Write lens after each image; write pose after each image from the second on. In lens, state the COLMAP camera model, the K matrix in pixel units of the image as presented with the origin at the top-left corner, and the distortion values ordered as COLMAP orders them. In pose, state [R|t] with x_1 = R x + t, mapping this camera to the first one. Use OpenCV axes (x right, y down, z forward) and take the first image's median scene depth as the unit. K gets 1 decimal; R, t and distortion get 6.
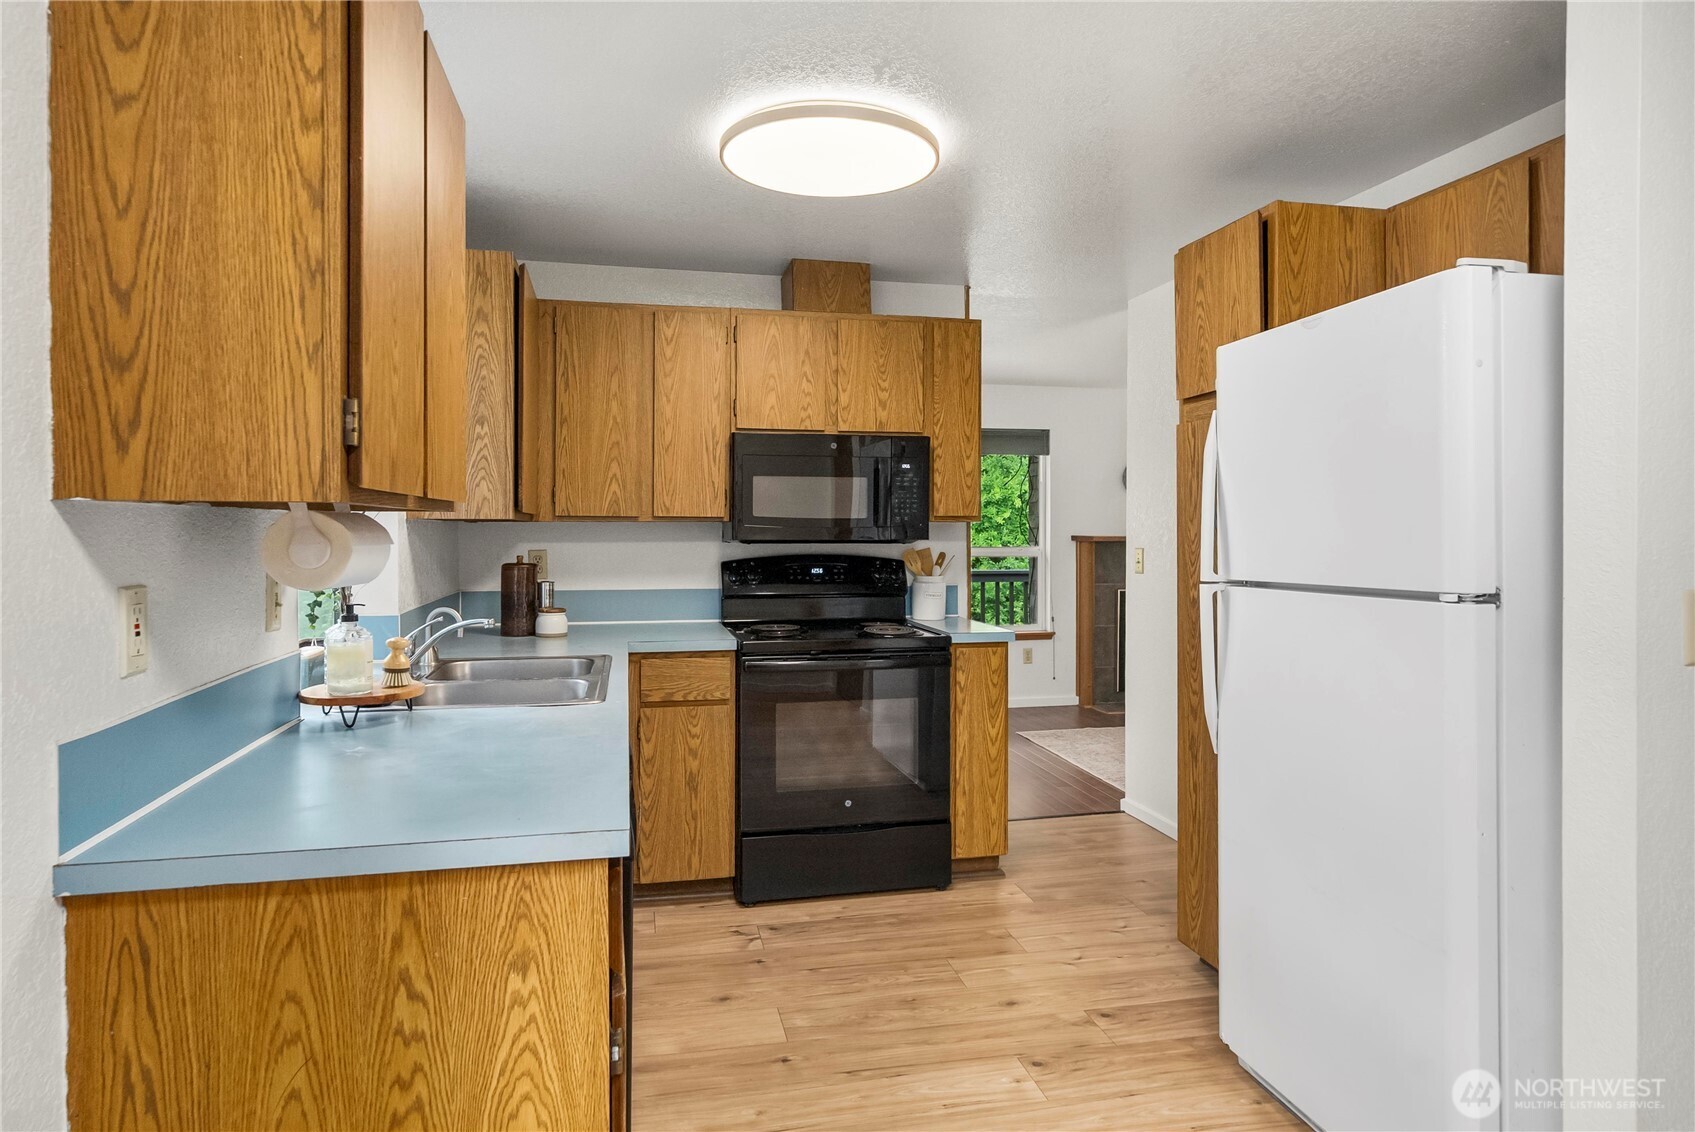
lens RADIAL K [[1005.7, 0, 847.6], [0, 1005.7, 529.6], [0, 0, 1]] dist [-0.000175, -0.000677]
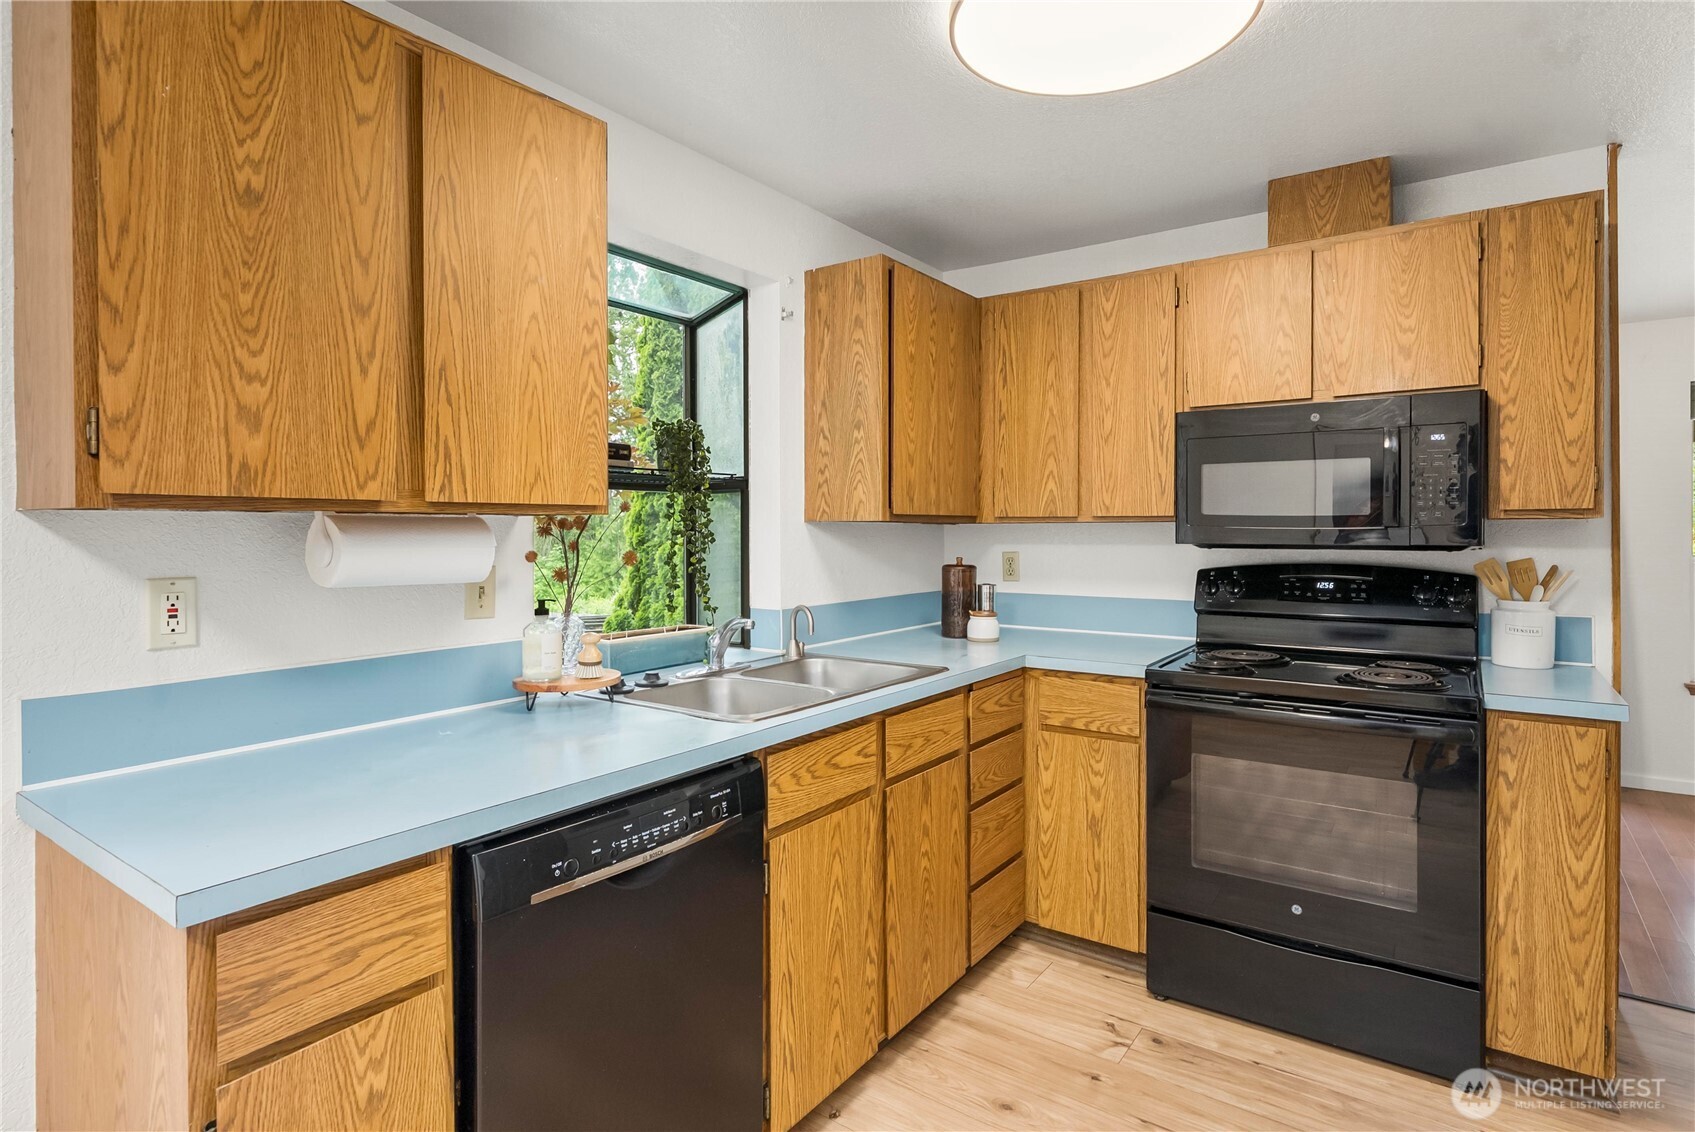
lens RADIAL K [[873.2, 0, 848.9], [0, 873.2, 532.8], [0, 0, 1]] dist [0.002278, -0.000443]
pose [[0.672004, 0.000250, -0.740547, 0.240233], [0.001386, 0.999998, 0.001594, -0.000022], [0.740546, -0.002098, 0.672002, 0.327453]]
